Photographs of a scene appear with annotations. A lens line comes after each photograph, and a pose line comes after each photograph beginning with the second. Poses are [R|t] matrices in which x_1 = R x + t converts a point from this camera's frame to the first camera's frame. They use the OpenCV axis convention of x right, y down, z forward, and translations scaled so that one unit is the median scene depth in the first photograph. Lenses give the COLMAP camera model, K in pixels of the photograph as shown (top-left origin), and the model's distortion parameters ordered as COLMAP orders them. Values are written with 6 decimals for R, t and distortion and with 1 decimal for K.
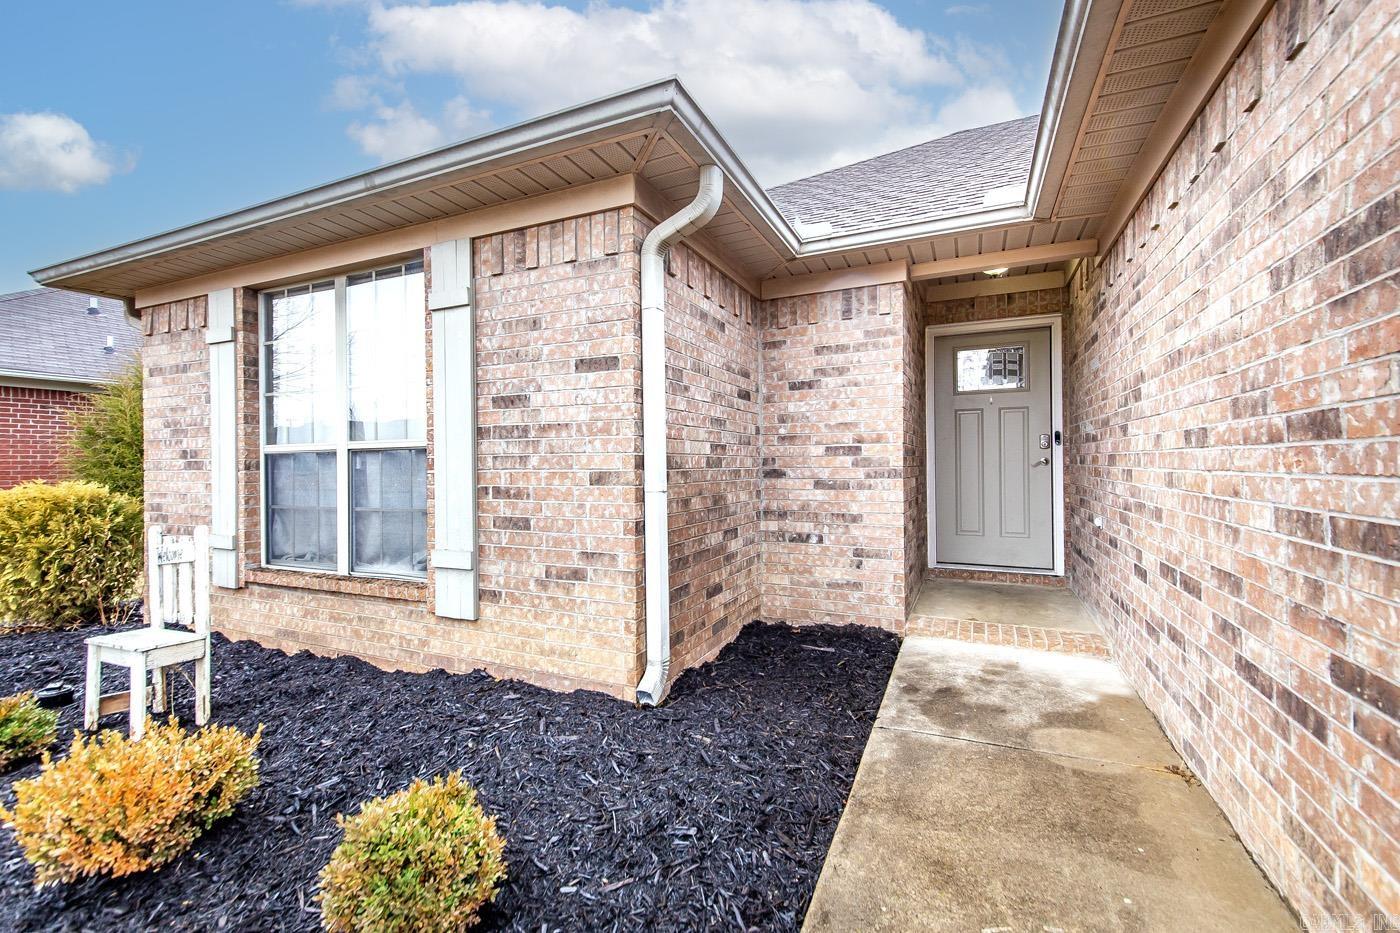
lens RADIAL K [[589.2, 0, 700.6], [0, 589.2, 457.9], [0, 0, 1]] dist [0.026219, 0.000056]
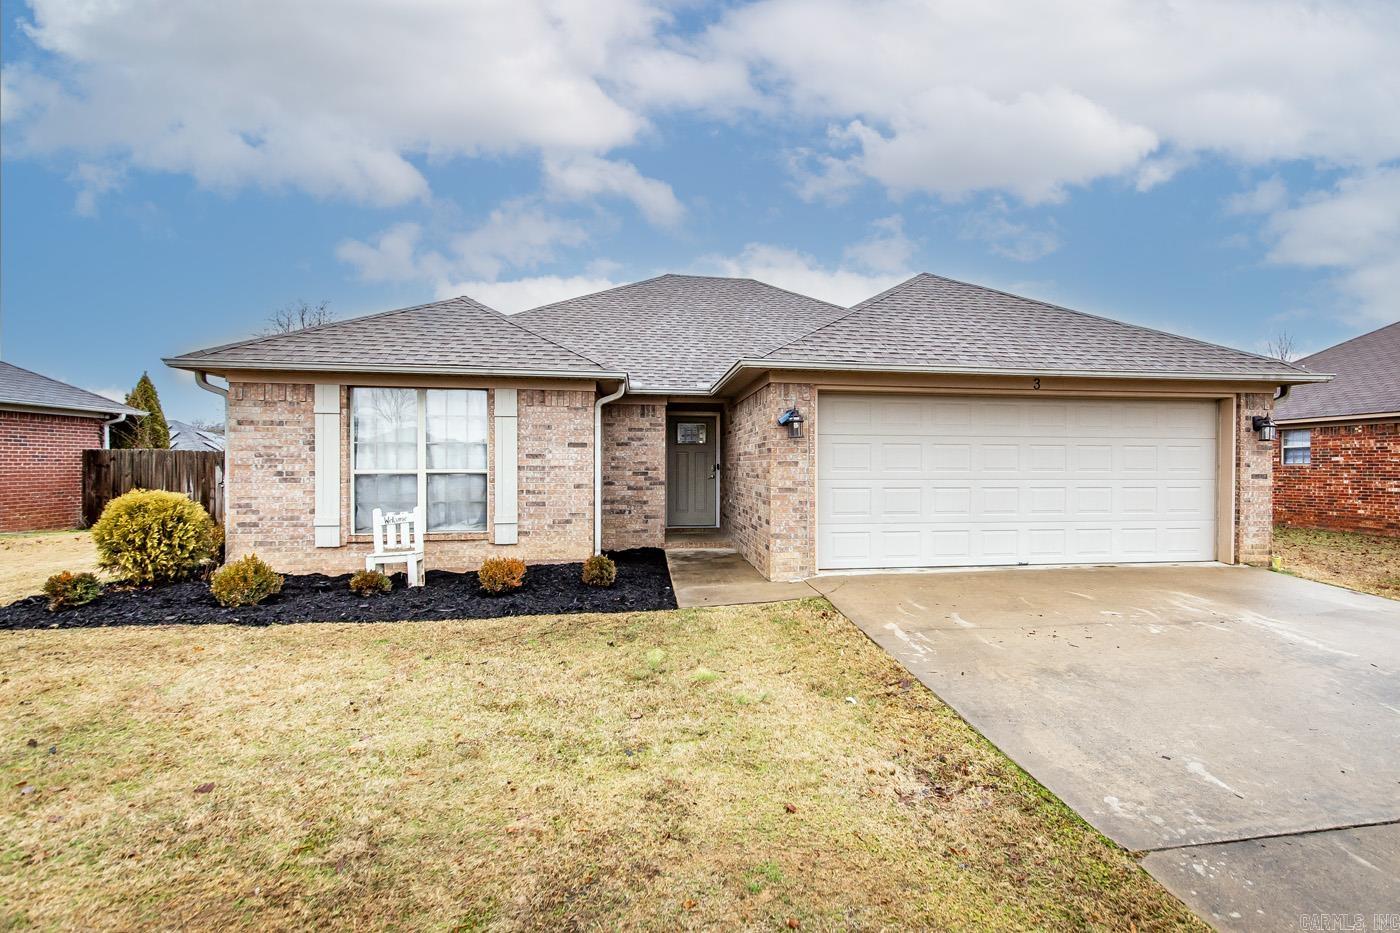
lens RADIAL K [[646.5, 0, 700.0], [0, 646.5, 466.5], [0, 0, 1]] dist [0.000285, 0.000019]
pose [[0.868879, 0.007388, 0.494969, -0.849558], [-0.011107, 0.999928, 0.004574, -0.056323], [-0.494900, -0.009472, 0.868898, -1.386139]]
